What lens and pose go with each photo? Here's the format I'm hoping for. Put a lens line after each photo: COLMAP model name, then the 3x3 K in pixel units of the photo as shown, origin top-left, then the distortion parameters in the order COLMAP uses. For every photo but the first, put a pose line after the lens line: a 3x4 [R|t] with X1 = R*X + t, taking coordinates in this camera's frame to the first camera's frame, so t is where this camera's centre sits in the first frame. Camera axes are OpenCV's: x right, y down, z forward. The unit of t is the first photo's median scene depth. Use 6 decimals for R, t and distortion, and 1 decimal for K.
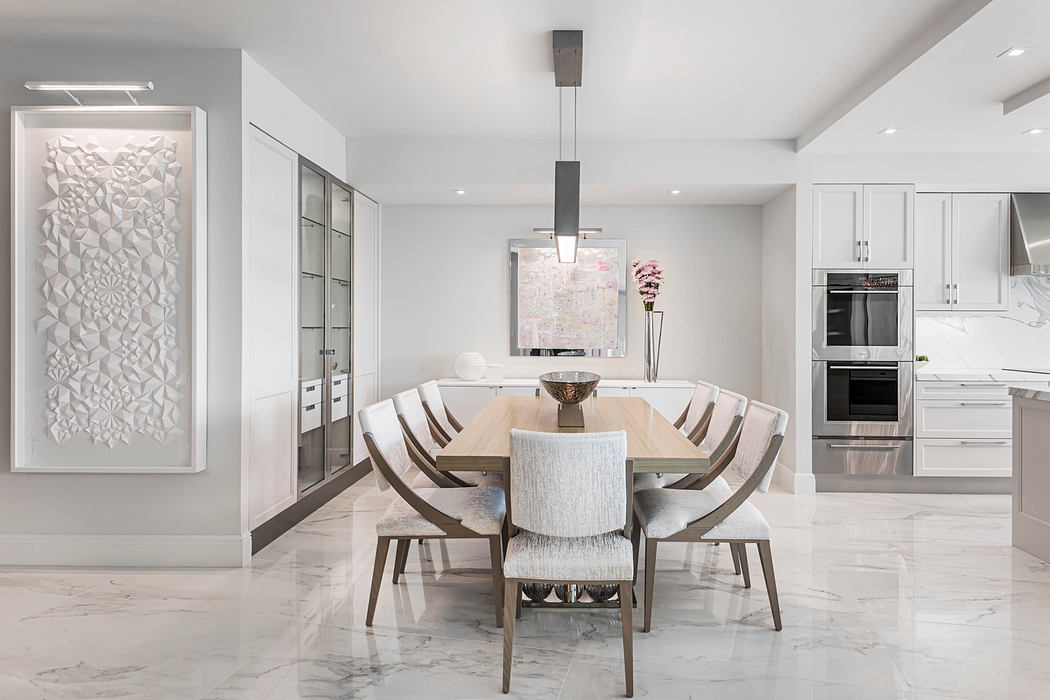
lens RADIAL K [[615.4, 0, 558.8], [0, 615.4, 330.5], [0, 0, 1]] dist [-0.000861, -0.001047]
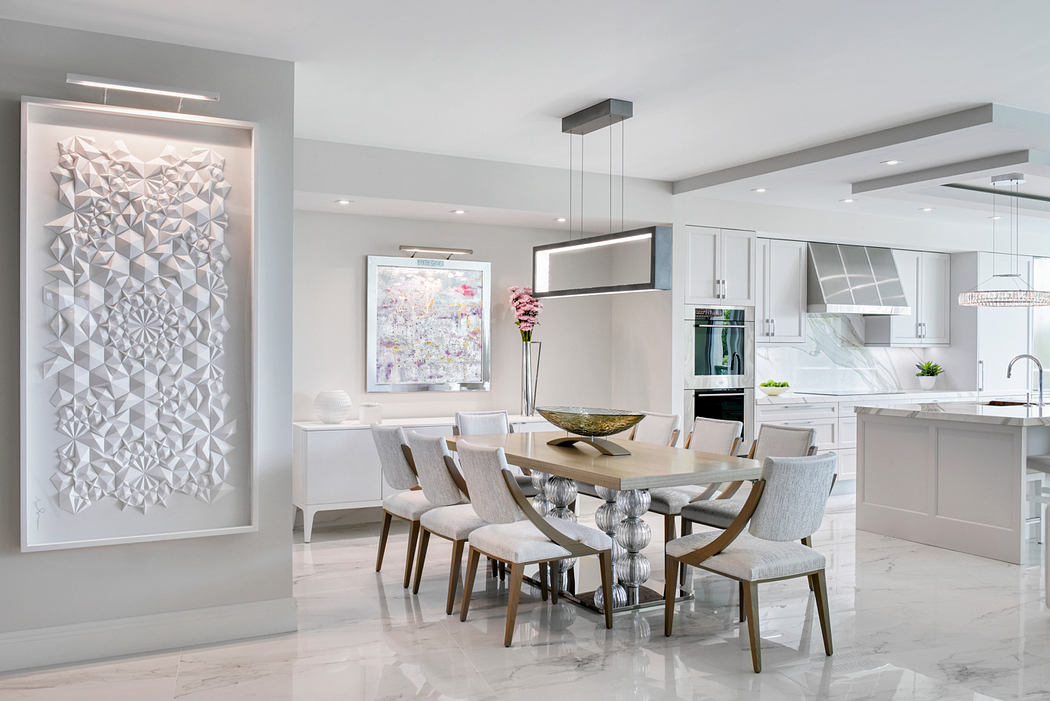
lens RADIAL K [[845.0, 0, 529.3], [0, 845.0, 347.1], [0, 0, 1]] dist [-0.045467, 0.022277]
pose [[0.882742, 0.000788, 0.469857, -0.802733], [-0.000310, 0.999999, -0.001094, -0.036017], [-0.469858, 0.000820, 0.882742, -0.263647]]
